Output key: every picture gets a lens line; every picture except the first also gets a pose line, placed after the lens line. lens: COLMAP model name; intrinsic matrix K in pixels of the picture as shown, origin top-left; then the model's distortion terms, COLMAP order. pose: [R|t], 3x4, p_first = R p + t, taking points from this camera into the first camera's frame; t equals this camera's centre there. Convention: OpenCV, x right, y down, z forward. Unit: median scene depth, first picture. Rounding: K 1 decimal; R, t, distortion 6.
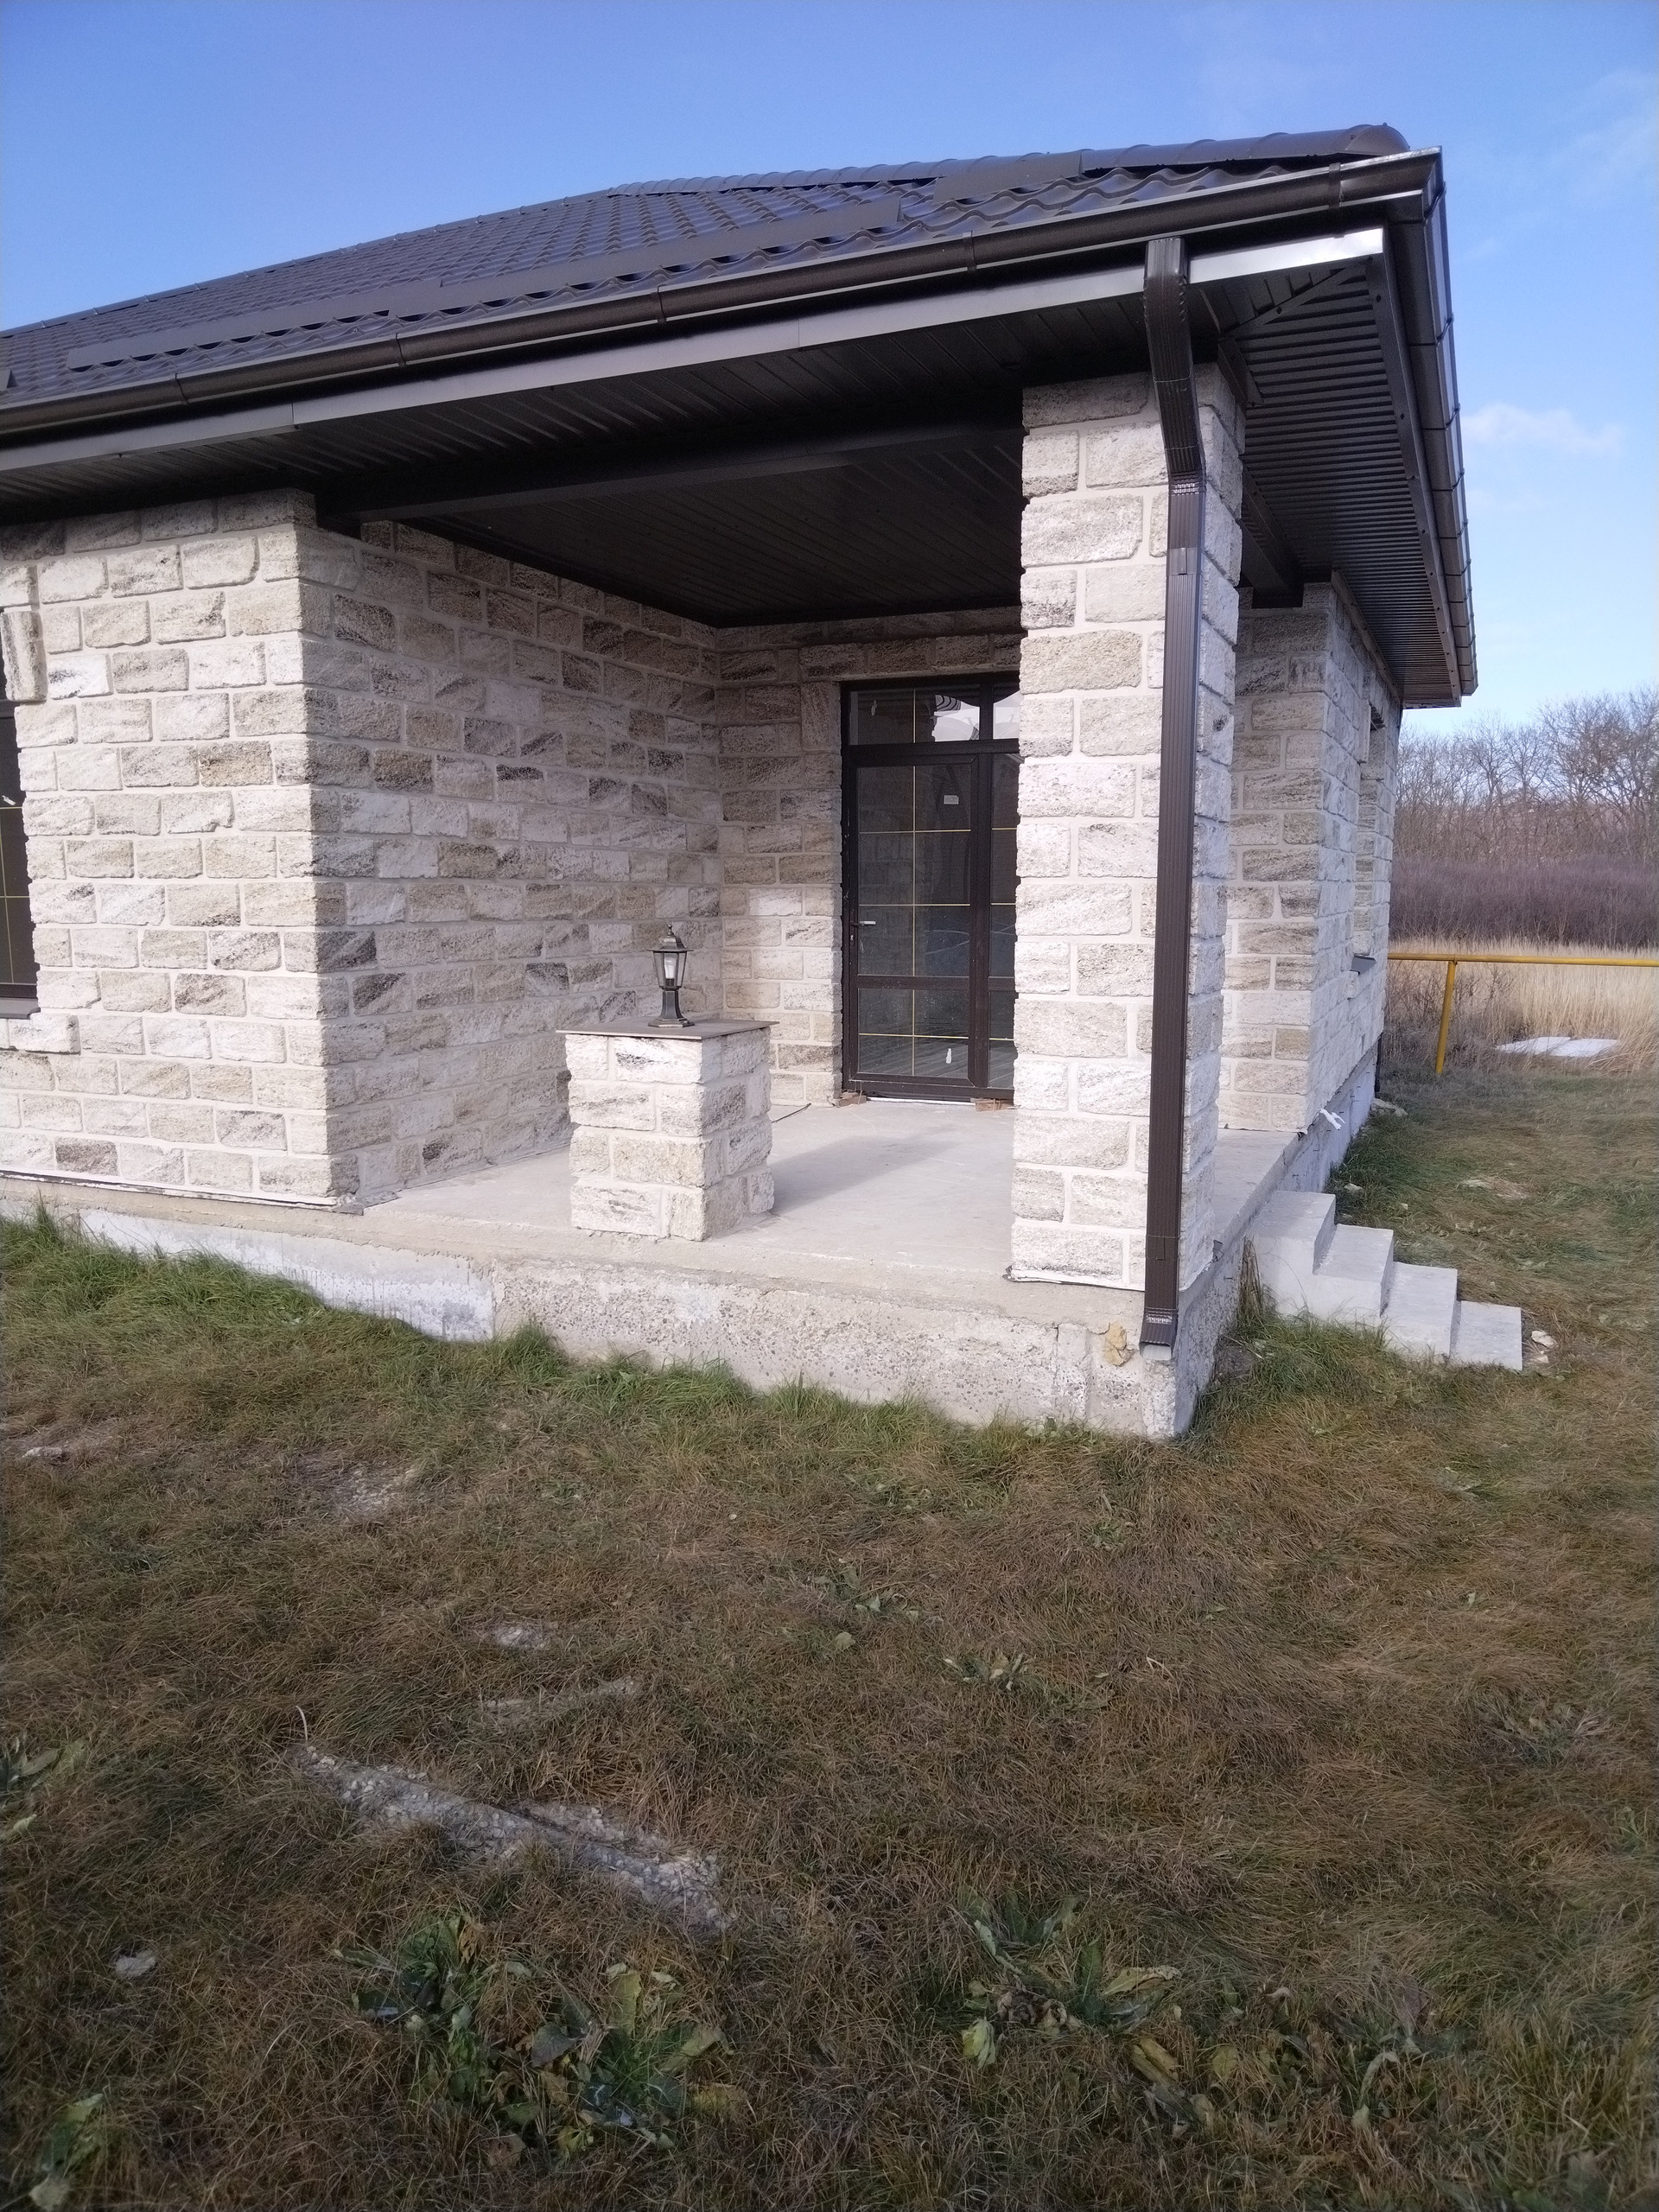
lens RADIAL K [[1510.1, 0, 829.7], [0, 1510.1, 1109.5], [0, 0, 1]] dist [0.008523, -0.003273]
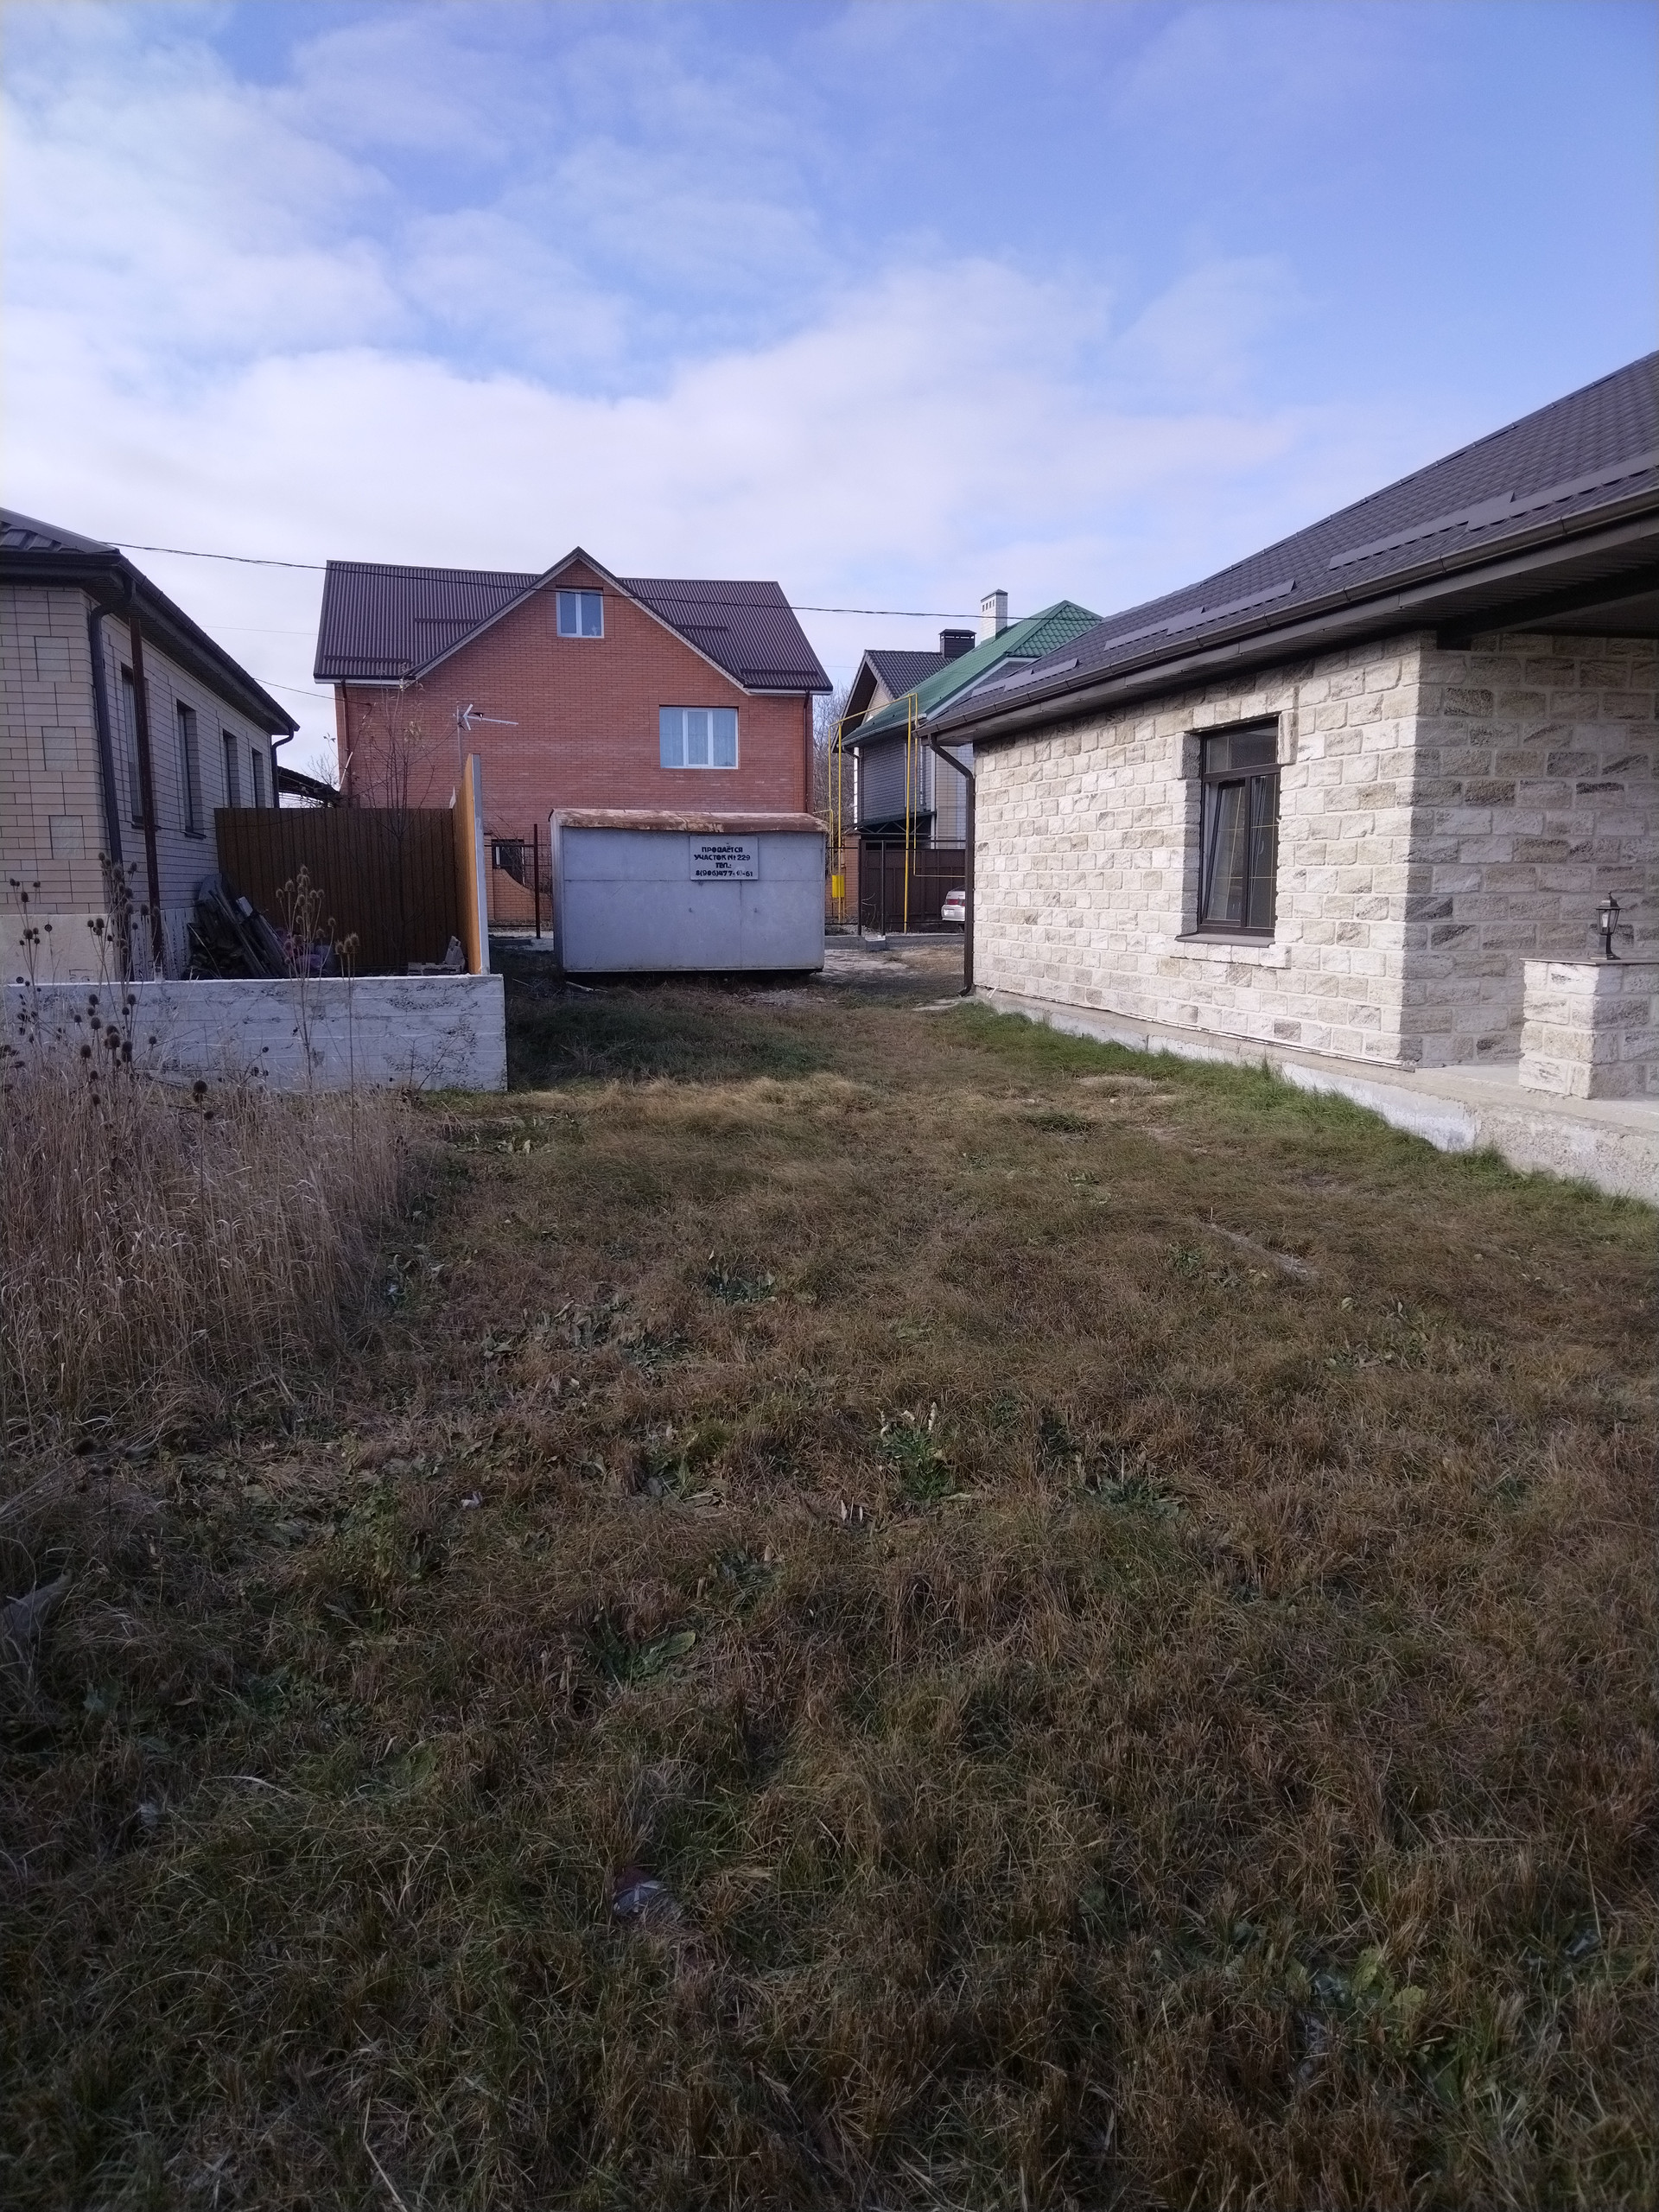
lens RADIAL K [[1510.1, 0, 828.8], [0, 1510.1, 1106.9], [0, 0, 1]] dist [0.008523, -0.003273]
pose [[0.616045, 0.114020, -0.779415, 0.550426], [-0.111088, 0.992155, 0.057339, 0.080533], [0.779839, 0.051260, 0.623878, -0.477449]]
